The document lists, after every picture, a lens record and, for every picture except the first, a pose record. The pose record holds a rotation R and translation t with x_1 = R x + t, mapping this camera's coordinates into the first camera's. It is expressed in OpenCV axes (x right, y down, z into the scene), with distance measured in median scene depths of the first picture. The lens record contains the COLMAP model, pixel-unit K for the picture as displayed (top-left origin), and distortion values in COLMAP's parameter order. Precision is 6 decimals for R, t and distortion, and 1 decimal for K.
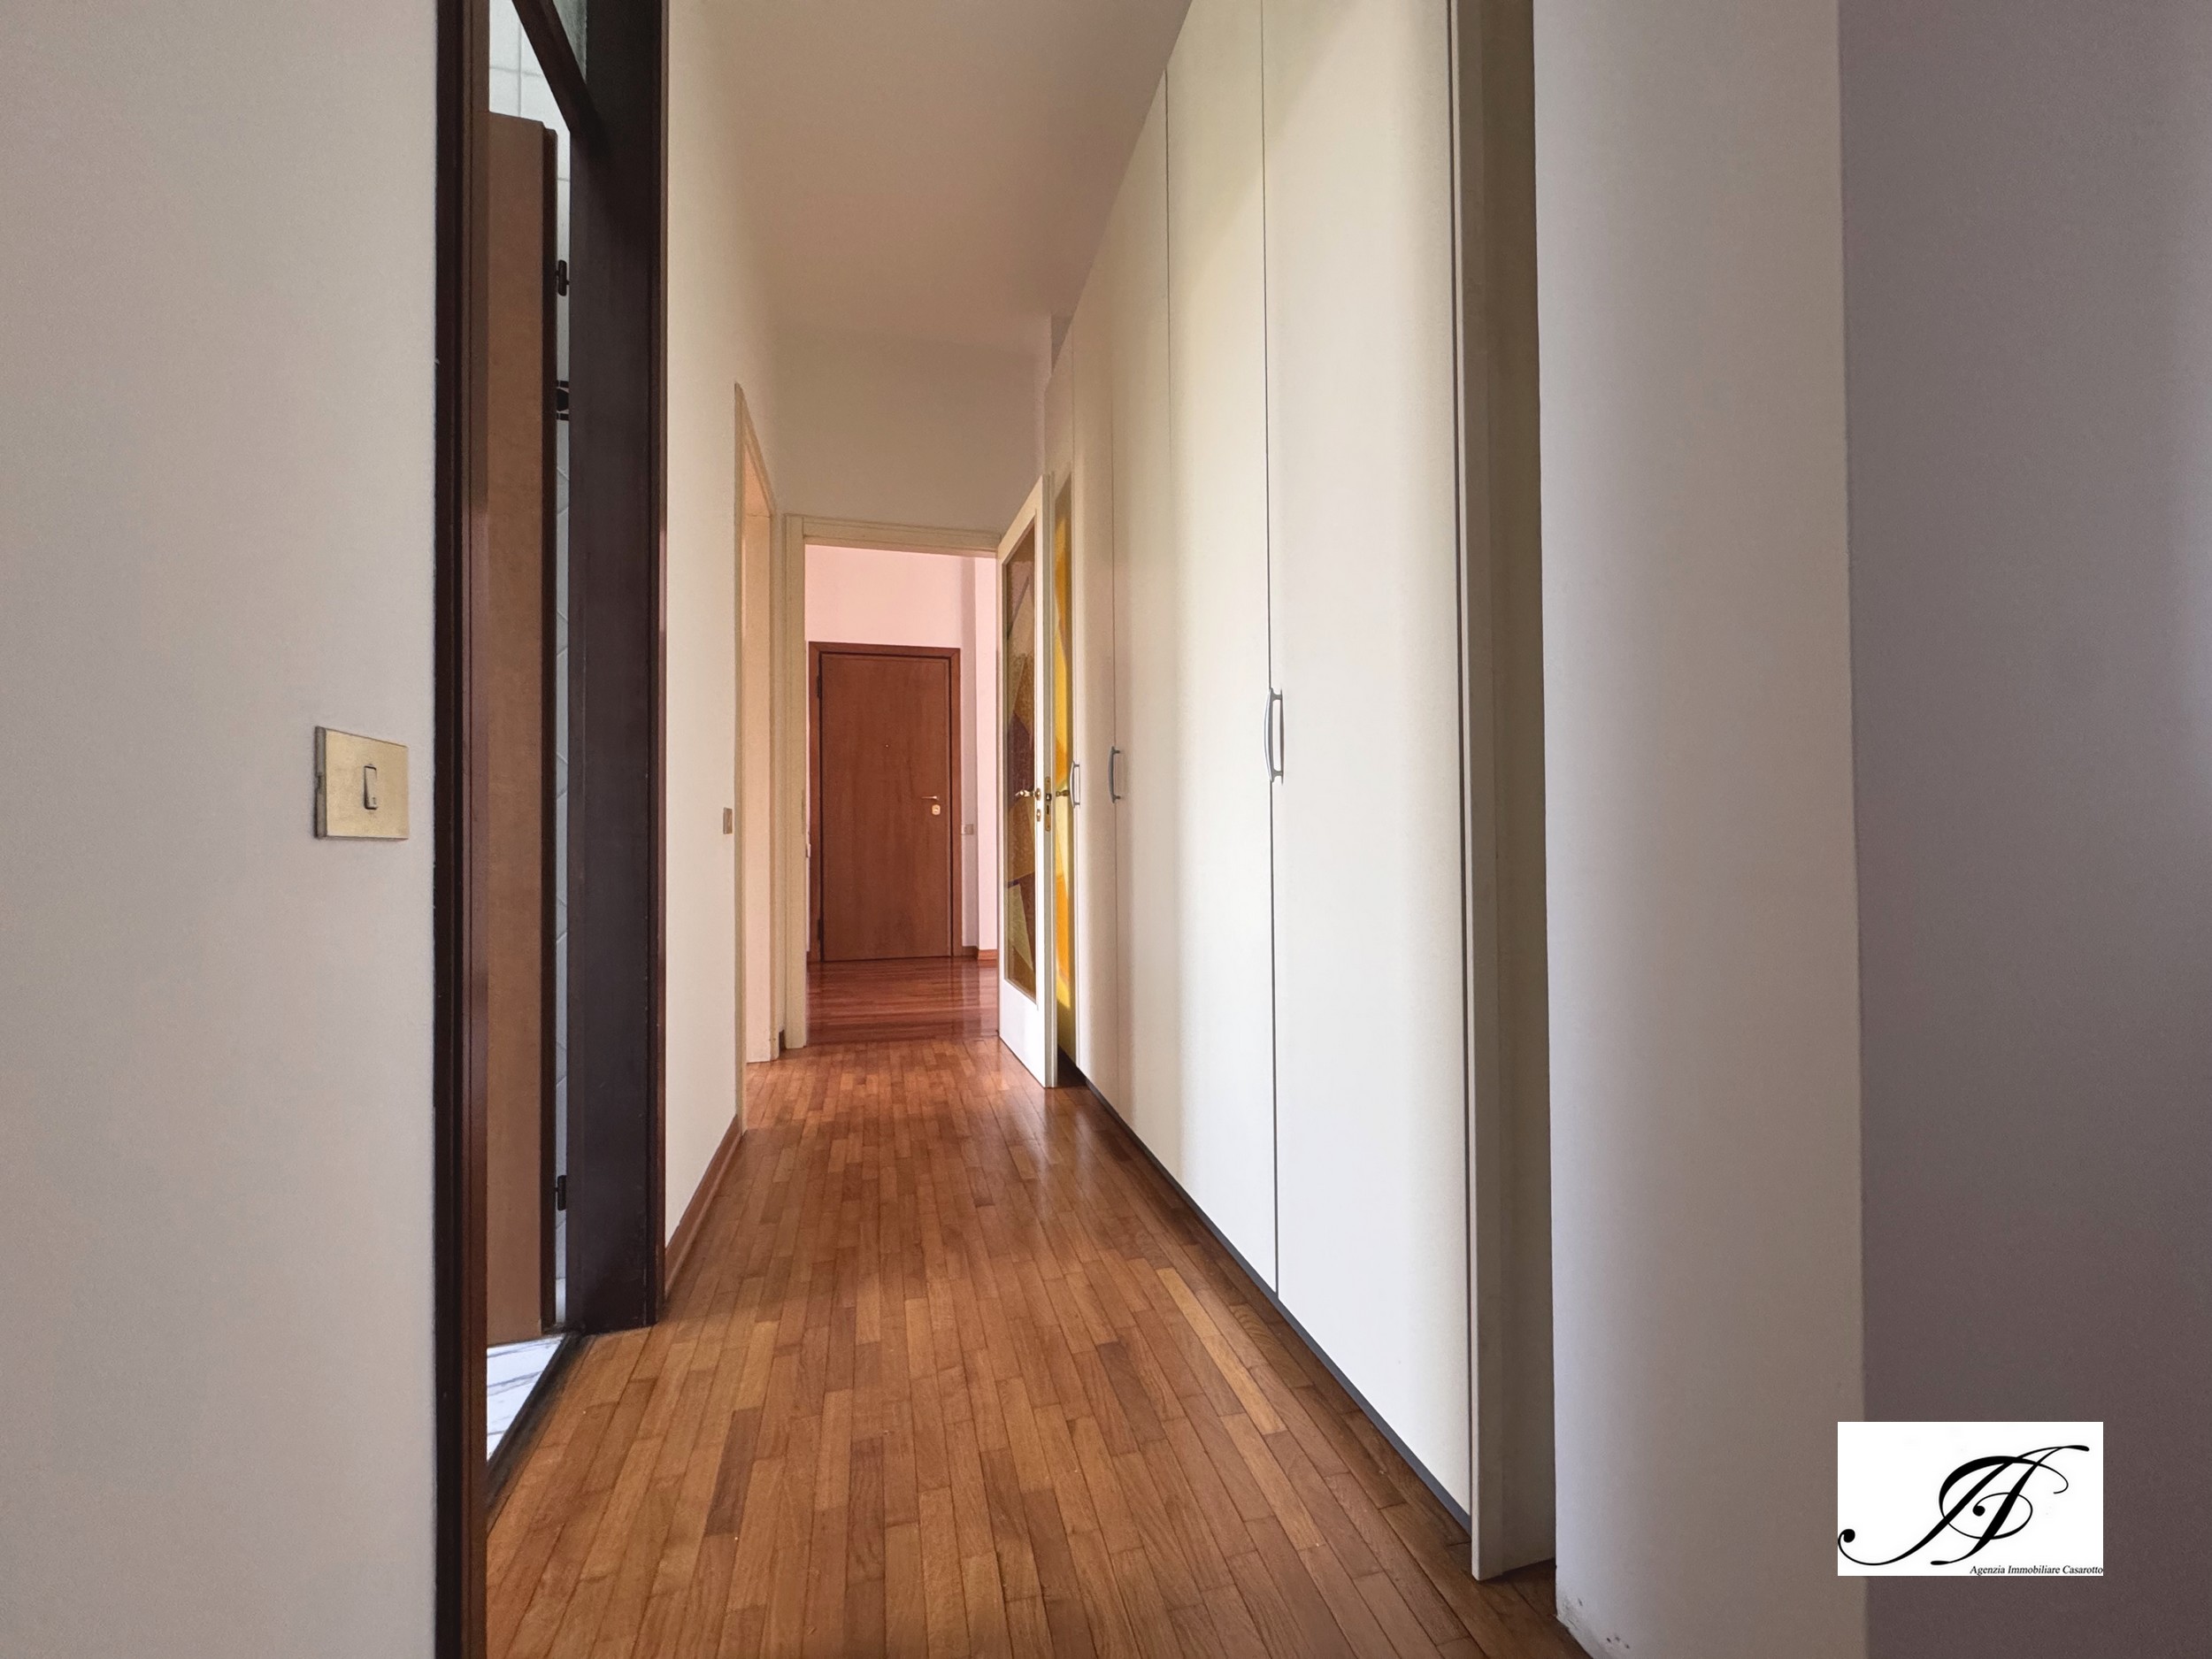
lens RADIAL K [[883.5, 0, 1107.5], [0, 883.5, 827.3], [0, 0, 1]] dist [-0.001085, -0.000011]
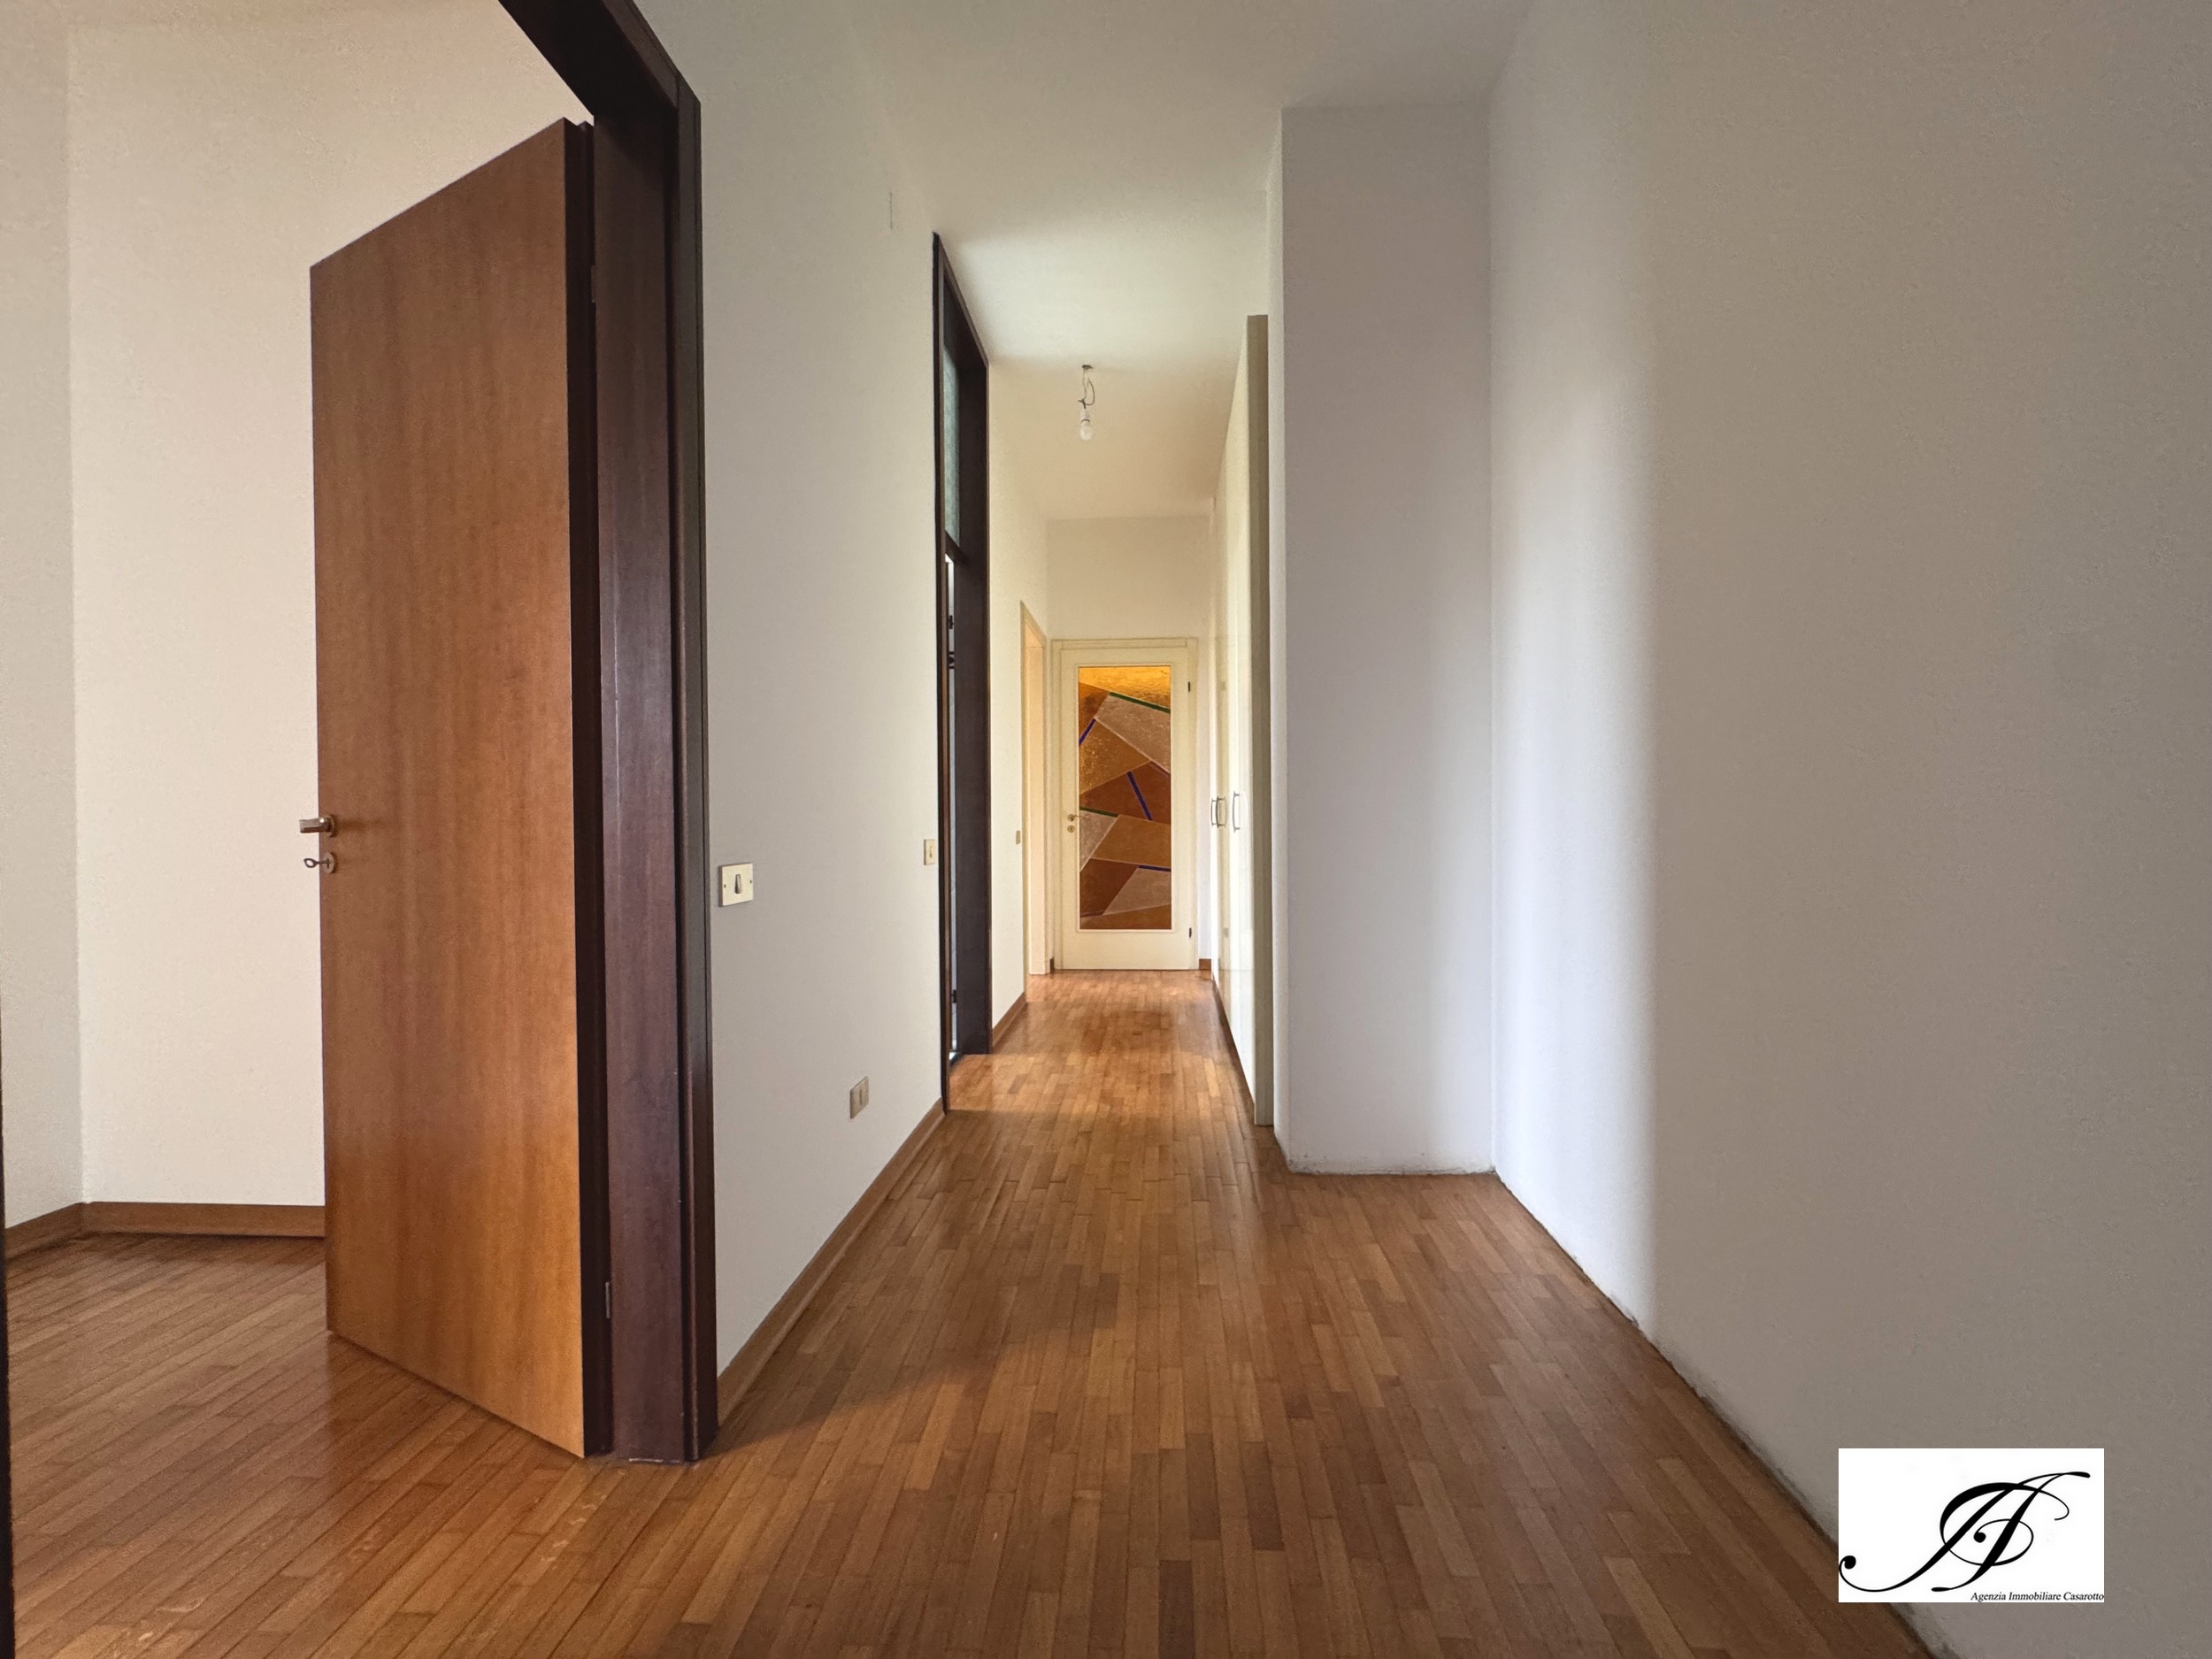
lens RADIAL K [[883.5, 0, 1107.5], [0, 883.5, 827.3], [0, 0, 1]] dist [-0.001085, -0.000011]
pose [[0.949319, 0.002402, -0.314304, 0.548507], [0.004792, 0.999744, 0.022114, -0.107991], [0.314277, -0.022499, 0.949065, -1.166798]]
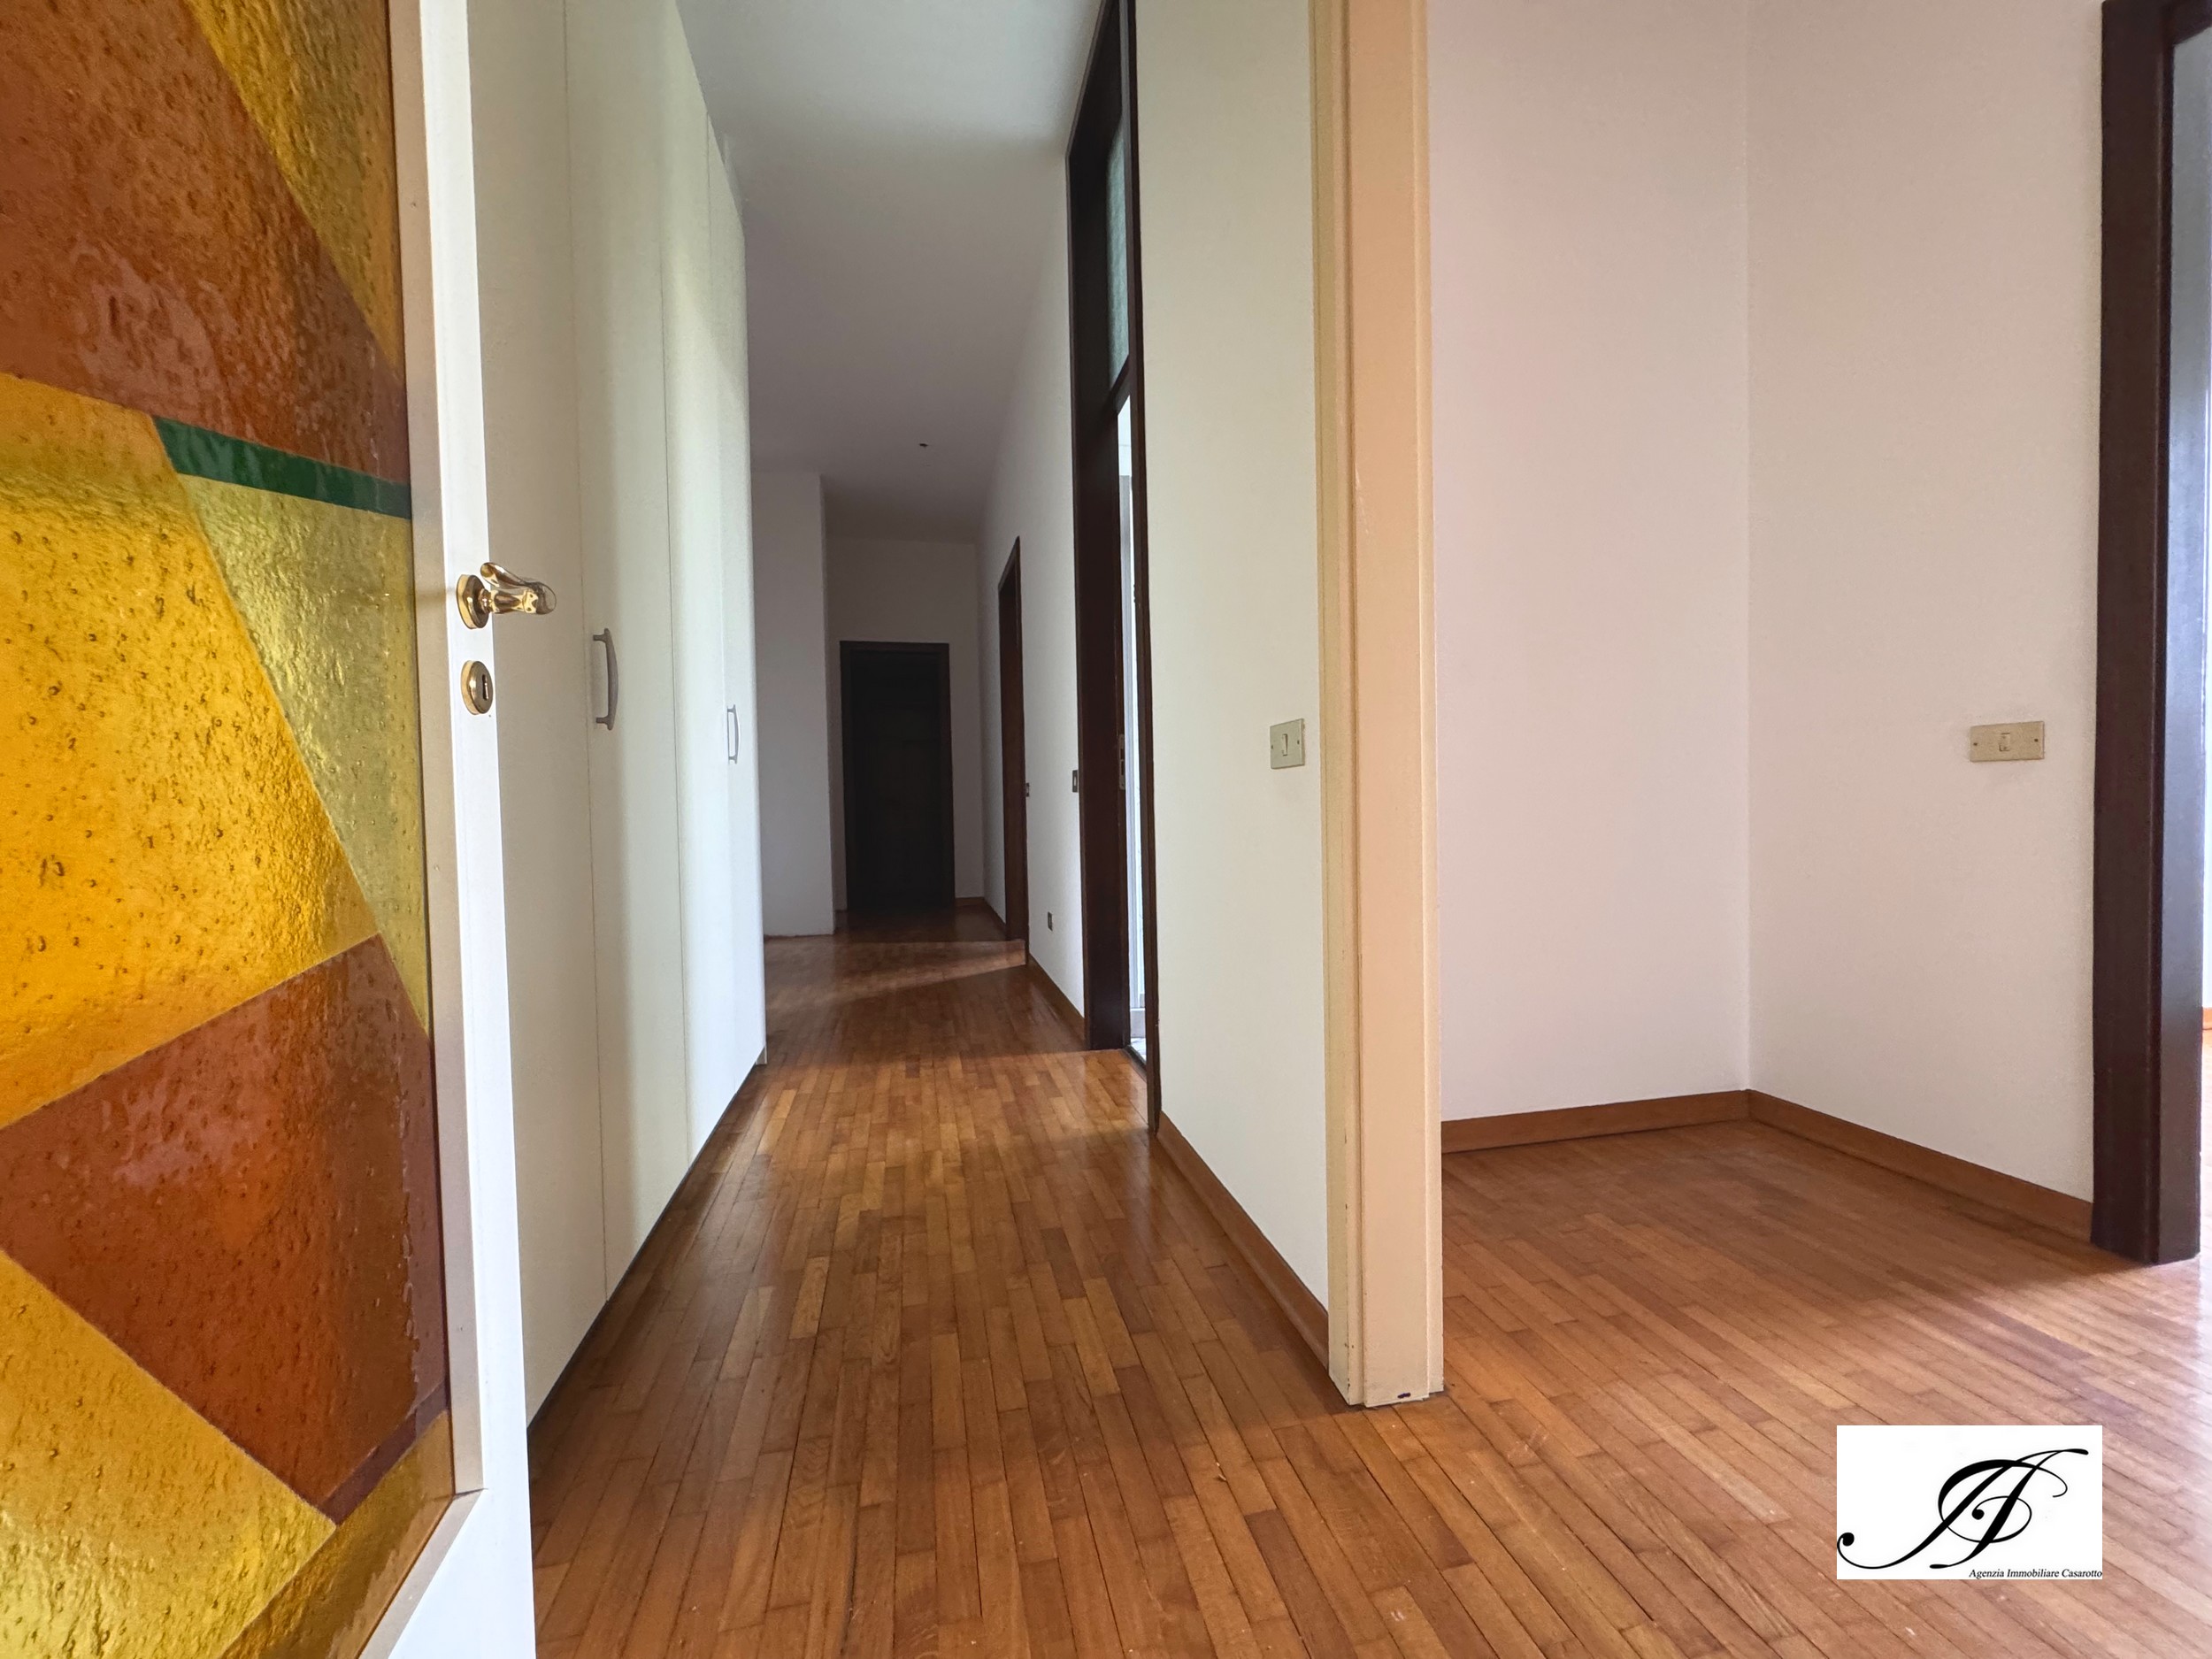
lens RADIAL K [[883.5, 0, 1107.5], [0, 883.5, 827.3], [0, 0, 1]] dist [-0.001085, -0.000011]
pose [[-0.998930, 0.025216, 0.038771, -0.509256], [0.026007, 0.999461, 0.020033, 0.047162], [-0.038245, 0.021020, -0.999047, 2.403957]]
